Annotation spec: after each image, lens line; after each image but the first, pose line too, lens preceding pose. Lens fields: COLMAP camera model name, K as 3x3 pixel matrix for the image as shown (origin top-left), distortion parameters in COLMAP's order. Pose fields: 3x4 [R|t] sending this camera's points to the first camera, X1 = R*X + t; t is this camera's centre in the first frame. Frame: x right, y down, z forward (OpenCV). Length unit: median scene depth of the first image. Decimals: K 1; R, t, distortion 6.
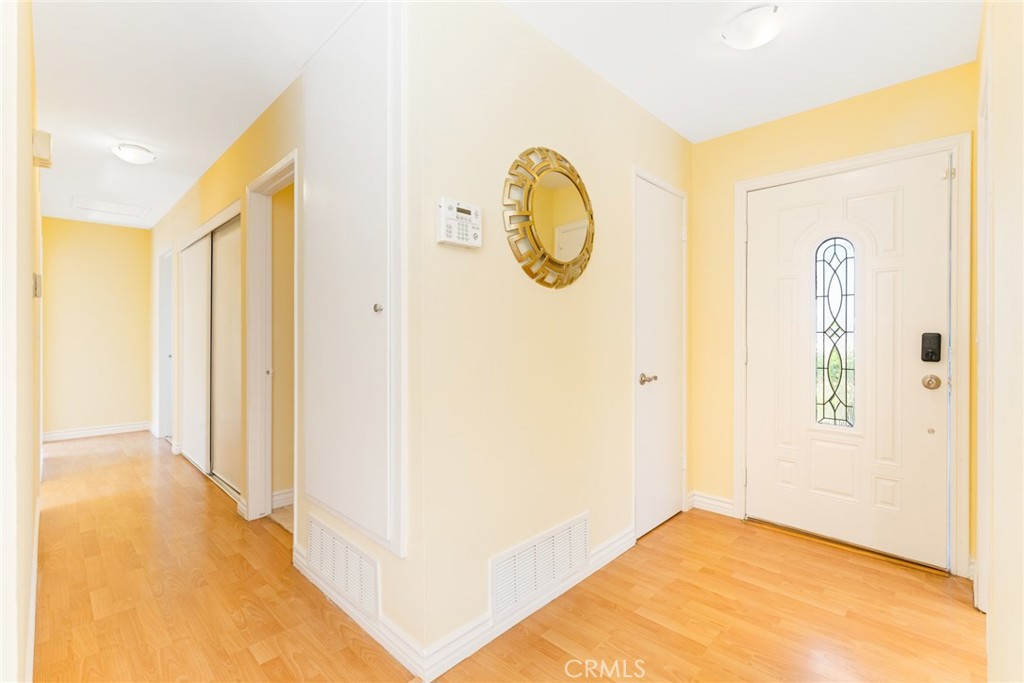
lens RADIAL K [[444.4, 0, 512.0], [0, 444.4, 341.5], [0, 0, 1]] dist [0.000161, 0.000071]
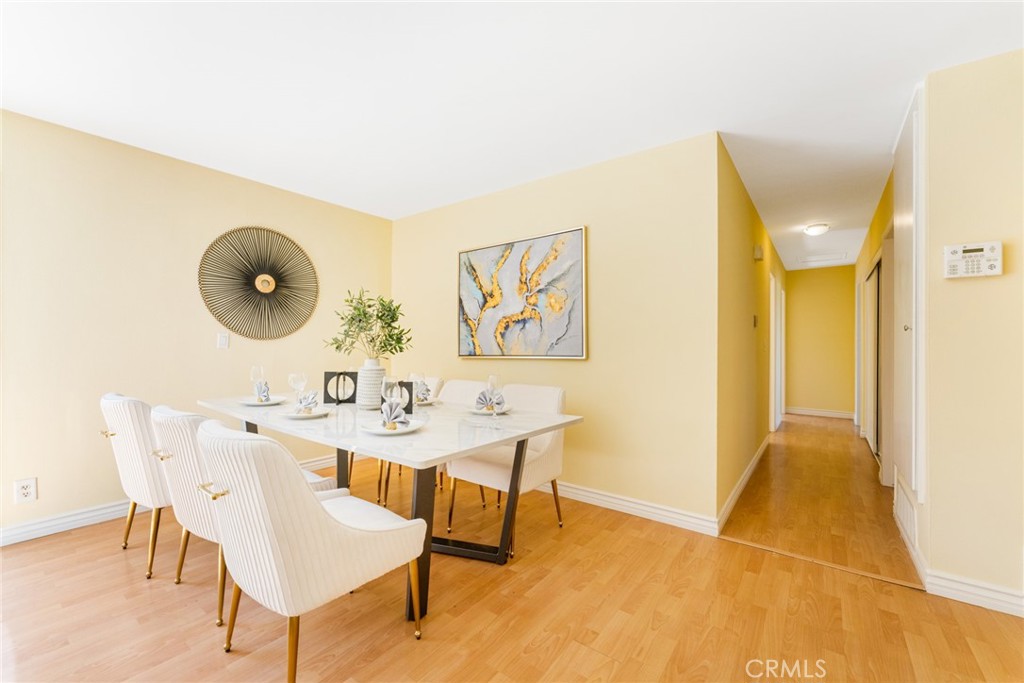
lens RADIAL K [[418.1, 0, 512.0], [0, 418.1, 341.5], [0, 0, 1]] dist [-0.001344, -0.000038]
pose [[0.123099, -0.007365, -0.992367, 0.887476], [-0.015476, 0.999837, -0.009340, 0.001945], [0.992274, 0.016508, 0.122964, -0.451044]]
